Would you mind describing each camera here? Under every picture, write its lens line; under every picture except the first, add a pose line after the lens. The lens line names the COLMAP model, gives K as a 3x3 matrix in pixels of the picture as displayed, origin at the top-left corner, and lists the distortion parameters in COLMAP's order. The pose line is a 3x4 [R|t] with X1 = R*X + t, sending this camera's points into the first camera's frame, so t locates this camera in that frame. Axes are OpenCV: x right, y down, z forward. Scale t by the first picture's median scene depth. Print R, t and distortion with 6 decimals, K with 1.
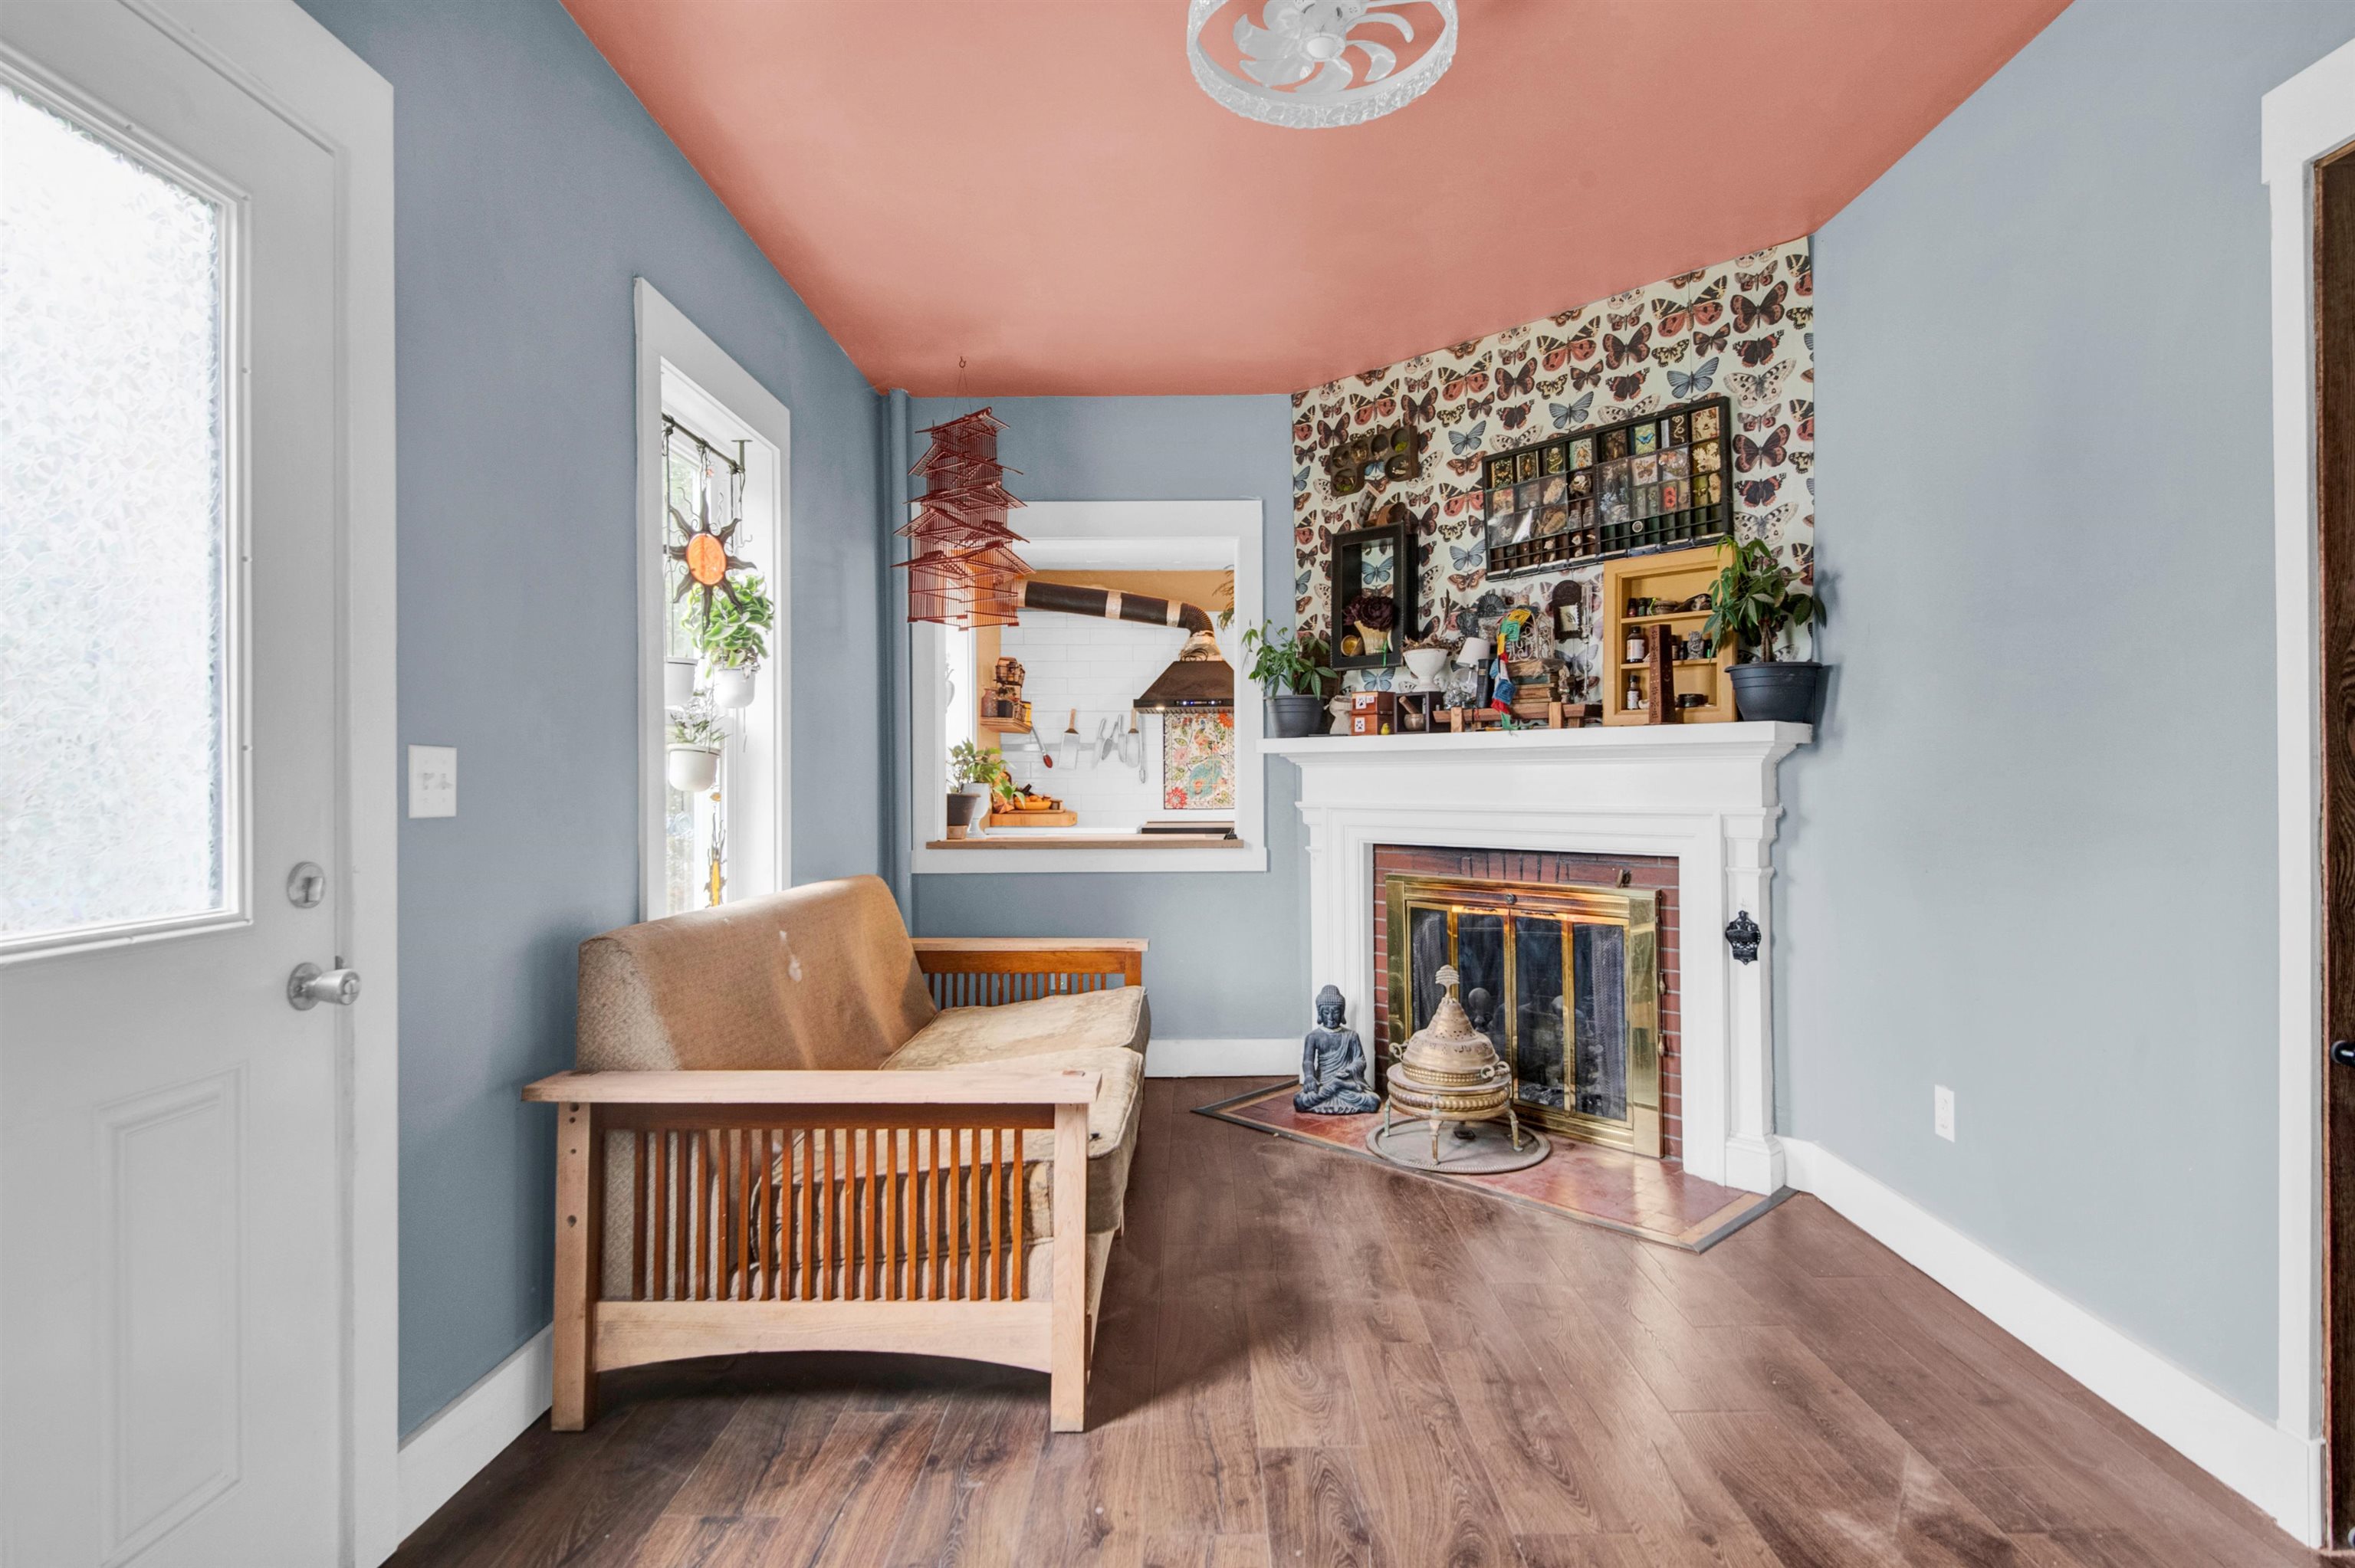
lens RADIAL K [[1235.3, 0, 1179.0], [0, 1235.3, 795.0], [0, 0, 1]] dist [-0.011800, -0.004056]
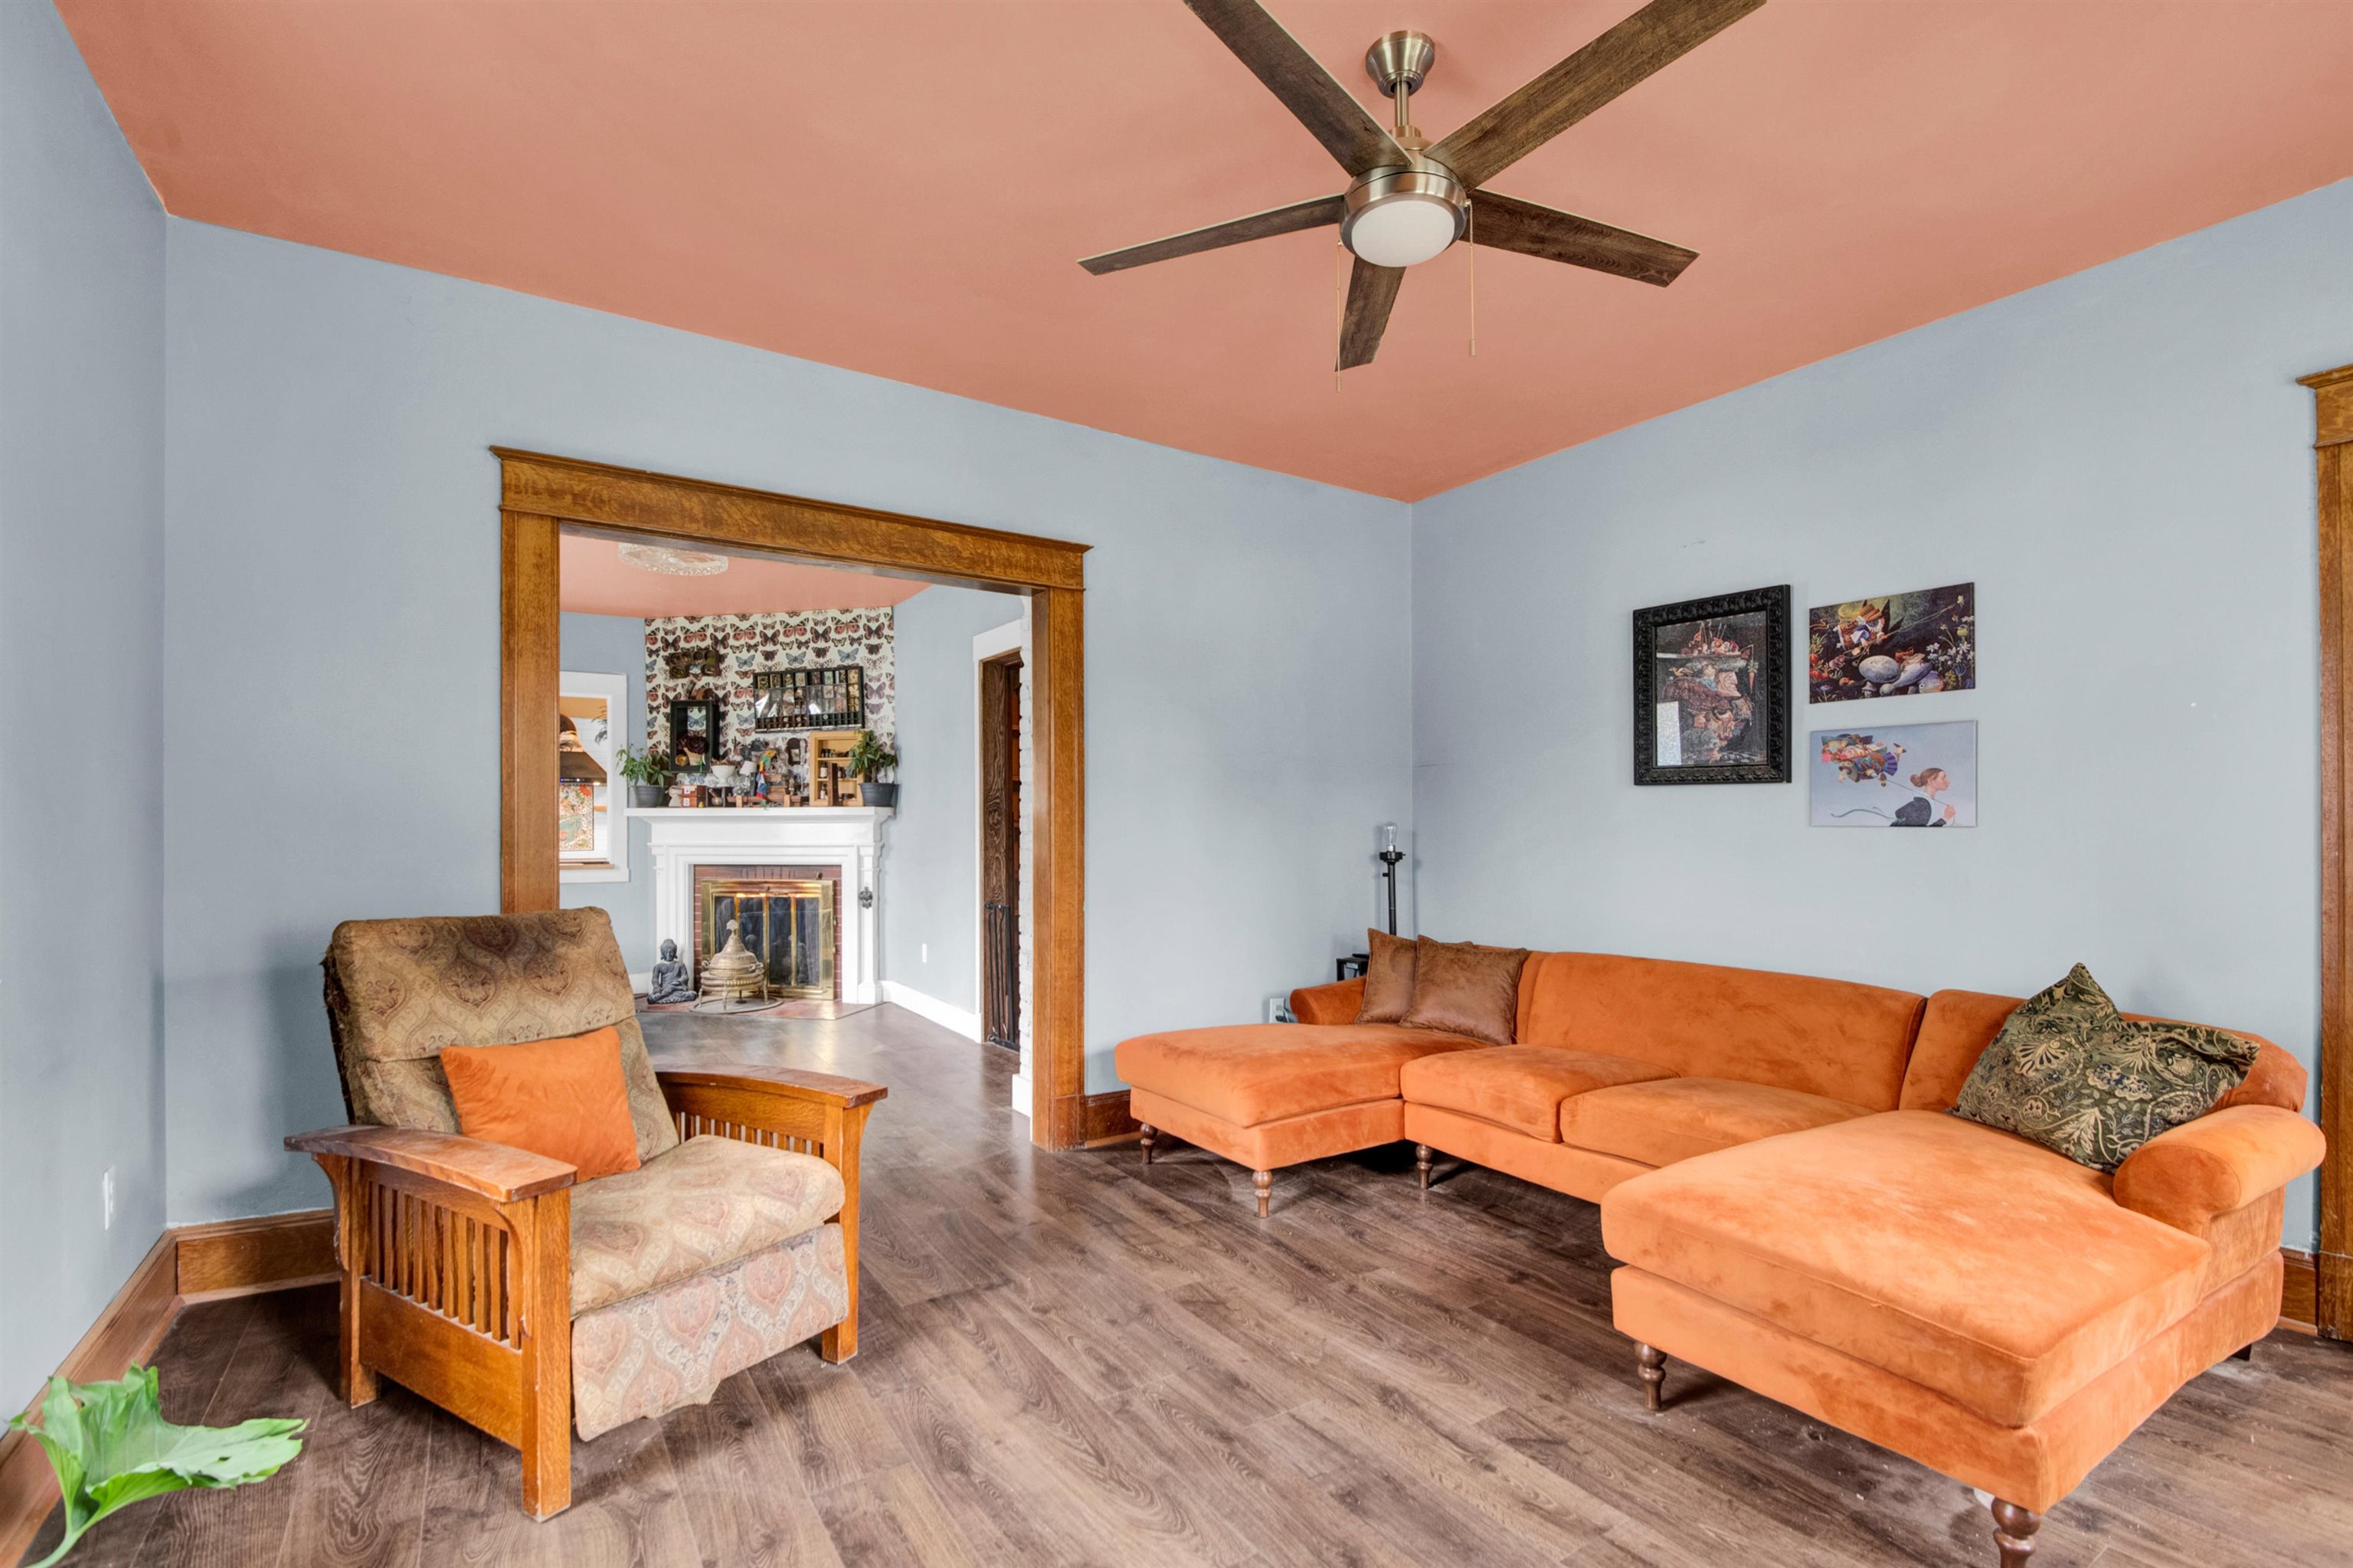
lens RADIAL K [[1098.5, 0, 1197.2], [0, 1098.5, 826.9], [0, 0, 1]] dist [0.029159, -0.012942]
pose [[0.832222, 0.006624, 0.554404, -0.152475], [0.003727, 0.999839, -0.017541, 0.015895], [-0.554431, 0.016664, 0.832063, -0.916925]]
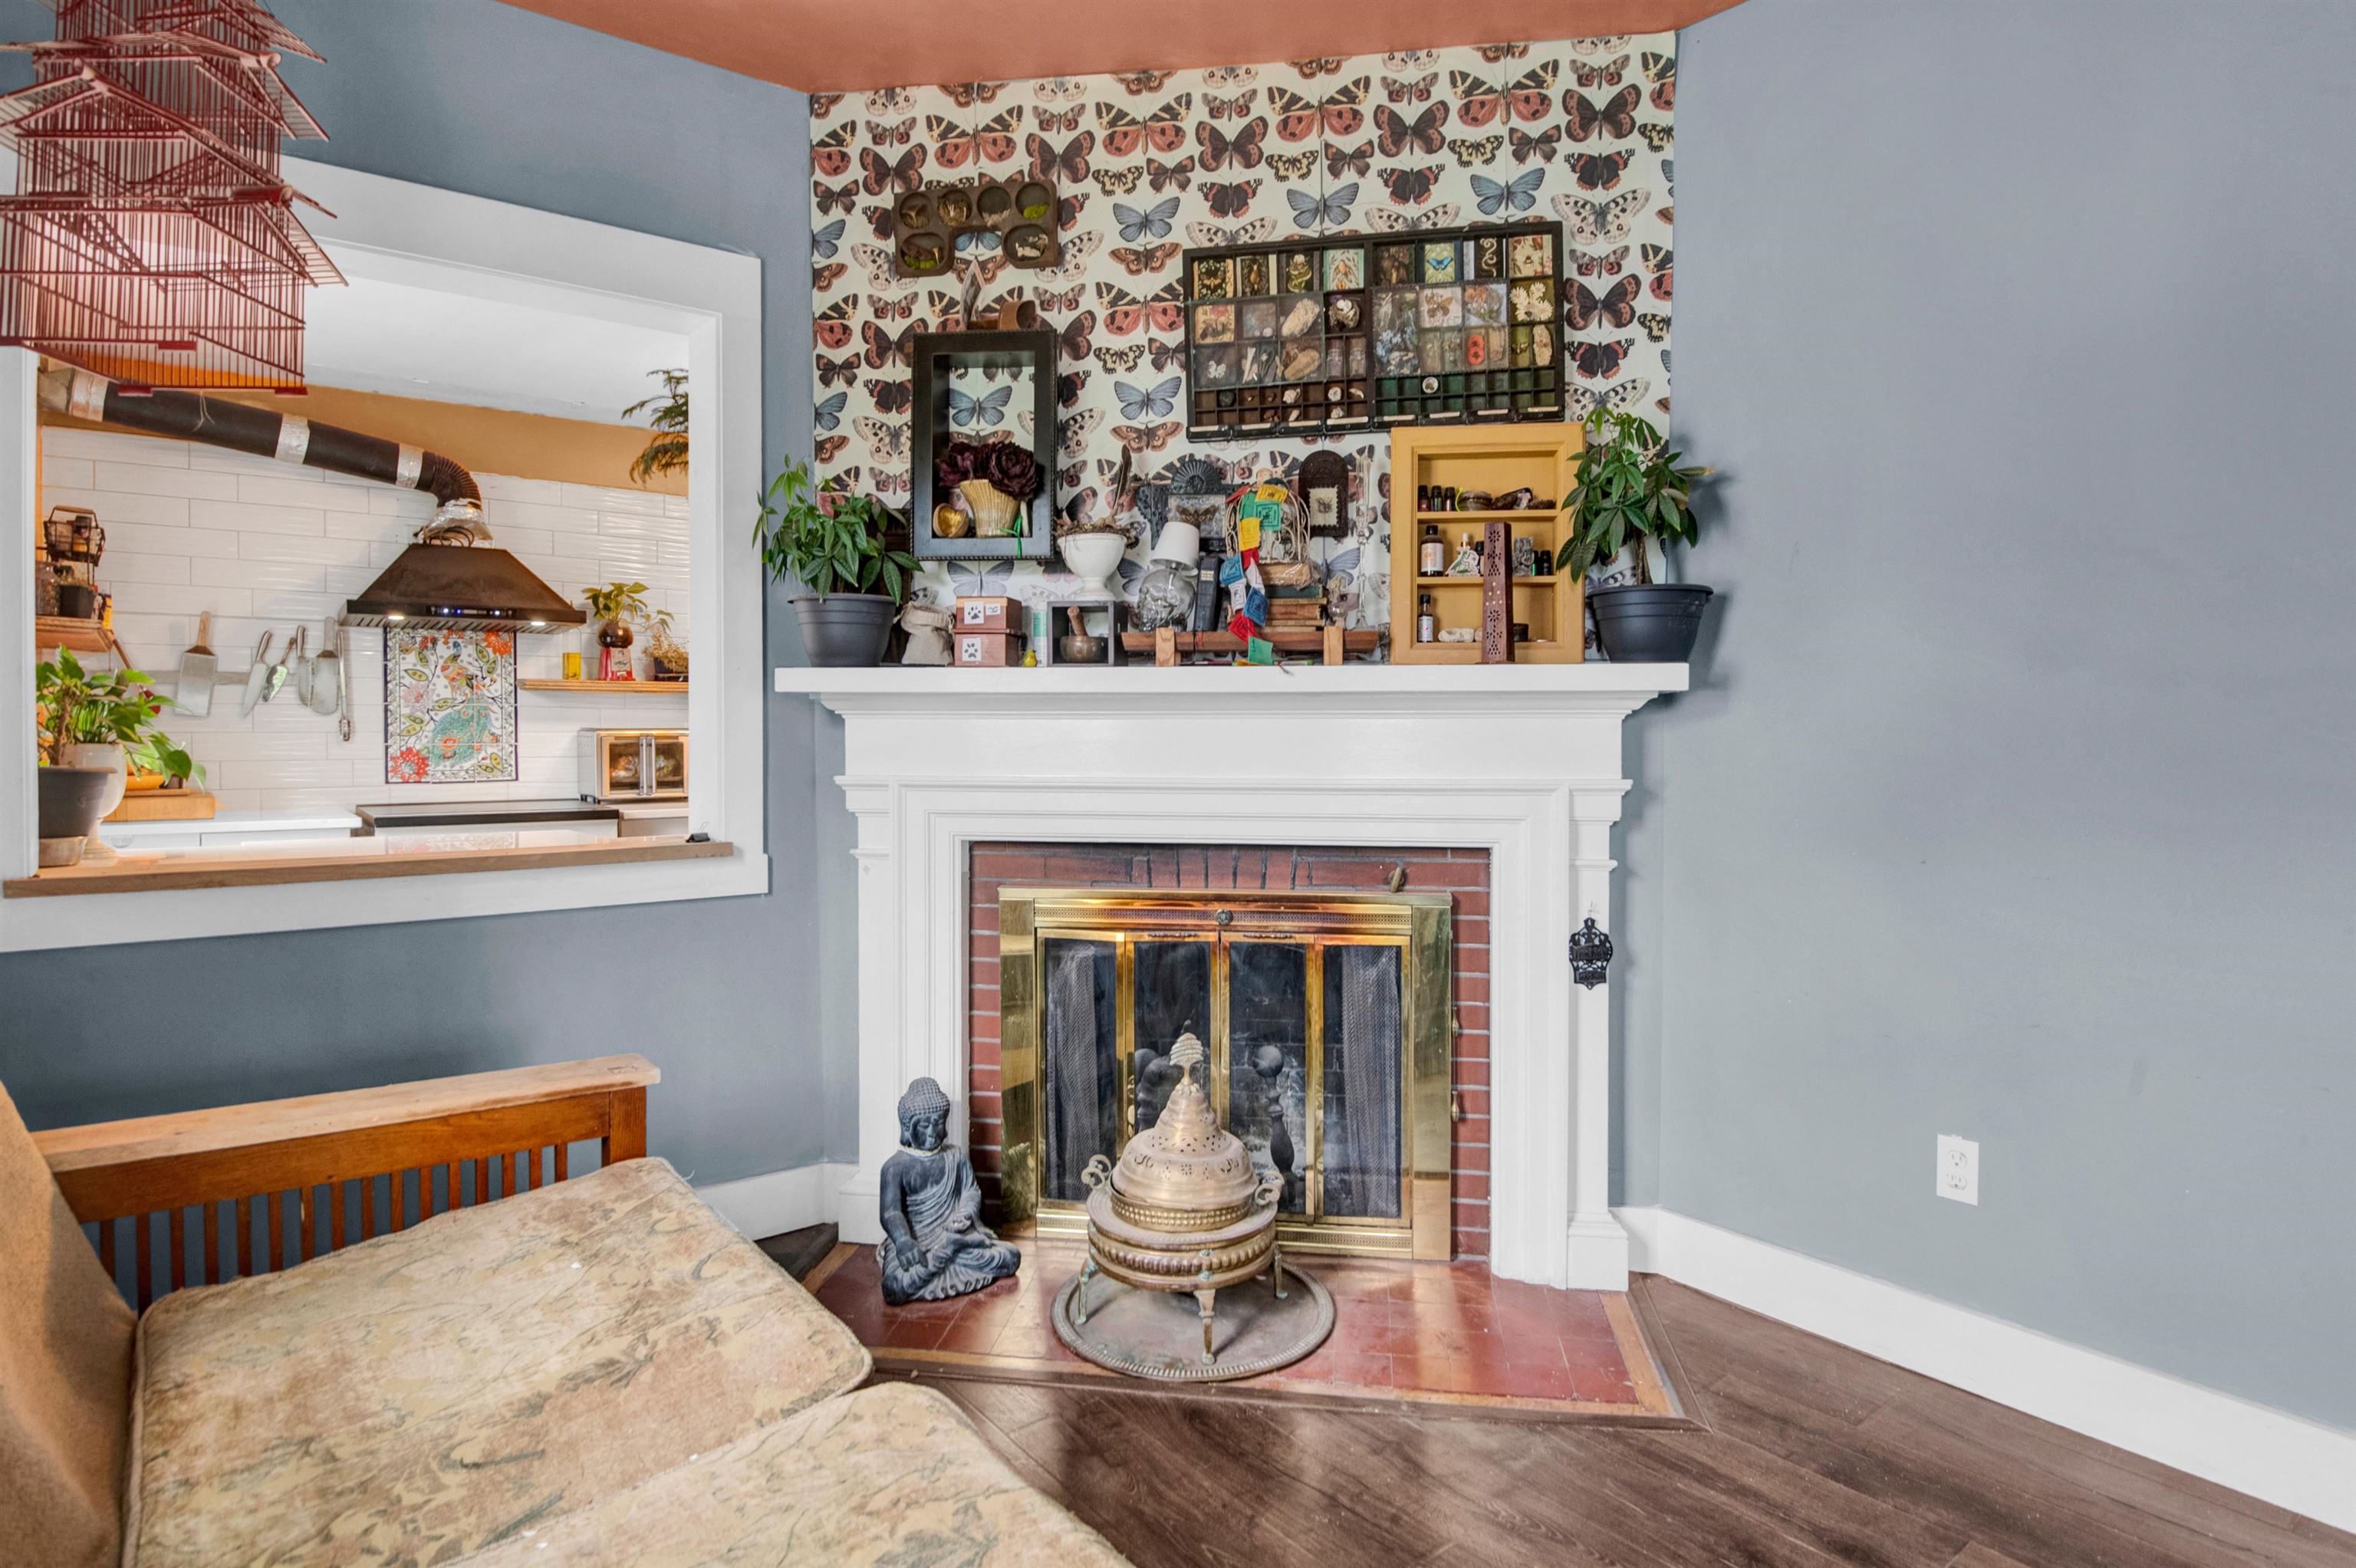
lens RADIAL K [[1235.9, 0, 1136.6], [0, 1235.9, 764.3], [0, 0, 1]] dist [-0.011800, -0.004056]
pose [[0.775554, -0.010652, 0.631191, -0.188873], [0.003469, 0.999914, 0.012613, -0.007707], [-0.631271, -0.007592, 0.775525, 0.496728]]
